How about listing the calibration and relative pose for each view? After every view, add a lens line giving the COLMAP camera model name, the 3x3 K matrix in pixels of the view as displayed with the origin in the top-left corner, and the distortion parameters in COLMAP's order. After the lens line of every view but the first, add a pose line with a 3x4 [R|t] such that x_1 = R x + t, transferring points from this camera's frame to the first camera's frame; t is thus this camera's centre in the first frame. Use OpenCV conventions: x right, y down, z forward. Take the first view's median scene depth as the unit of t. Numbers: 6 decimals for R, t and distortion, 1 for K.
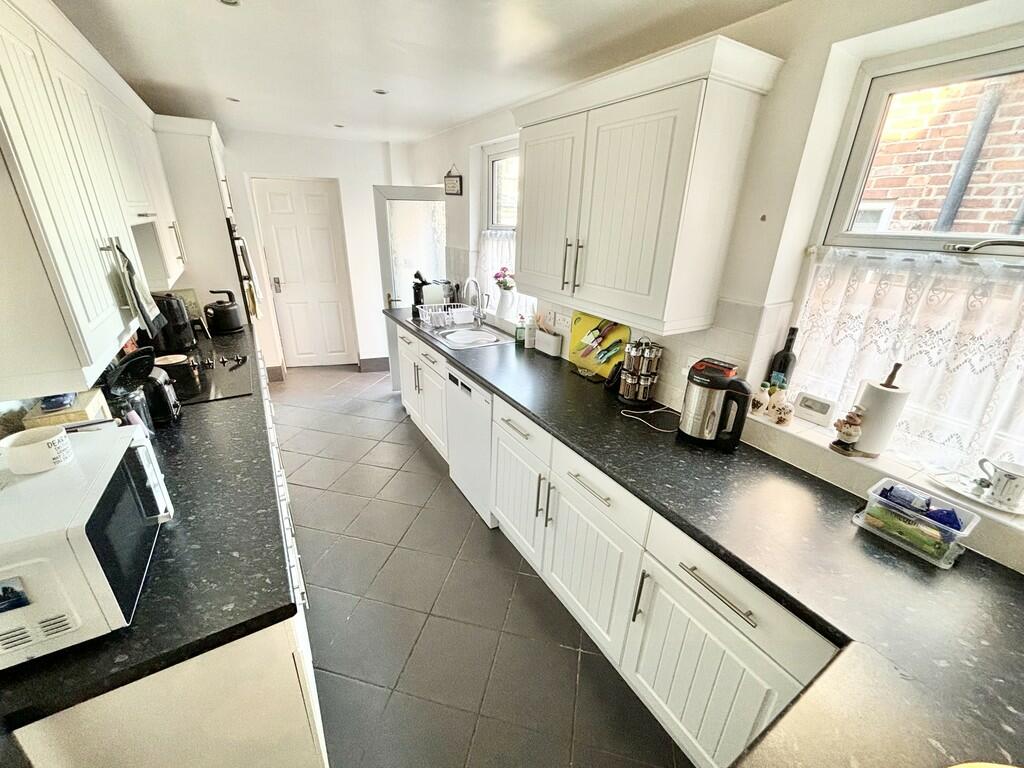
lens RADIAL K [[411.7, 0, 509.3], [0, 411.7, 382.6], [0, 0, 1]] dist [0.004750, -0.000597]
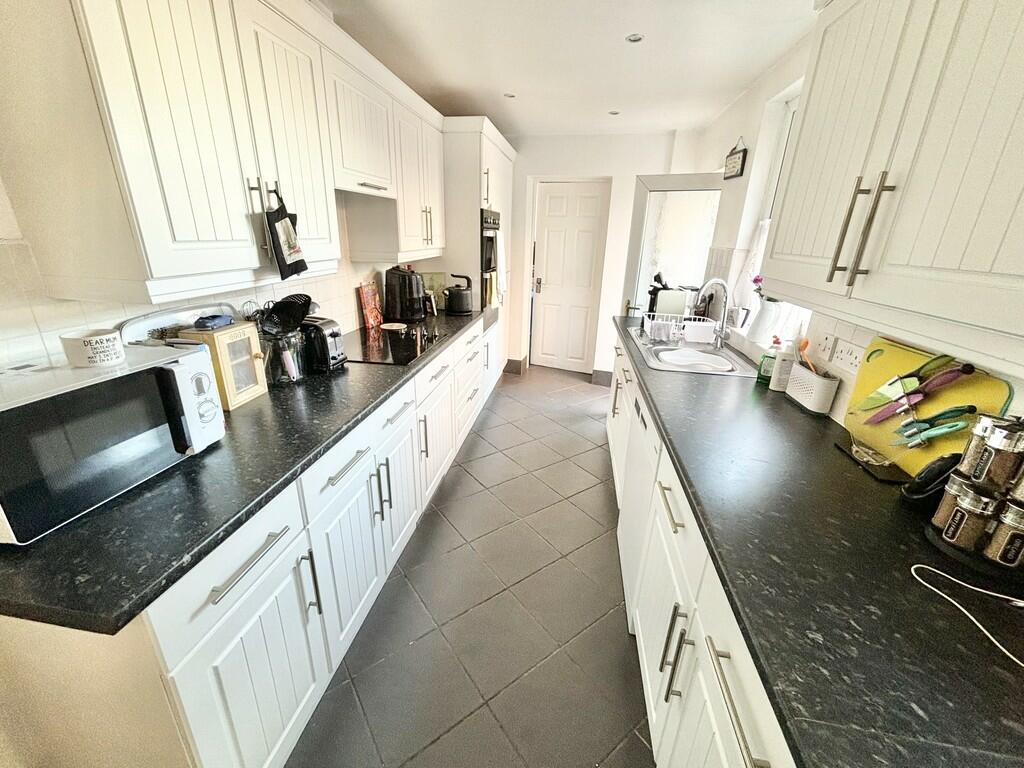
lens RADIAL K [[411.7, 0, 512.4], [0, 411.7, 381.5], [0, 0, 1]] dist [0.004750, -0.000597]
pose [[0.764180, 0.210495, -0.609688, 0.129746], [-0.246771, 0.968747, 0.025159, -0.015991], [0.595930, 0.131228, 0.792242, 0.288882]]
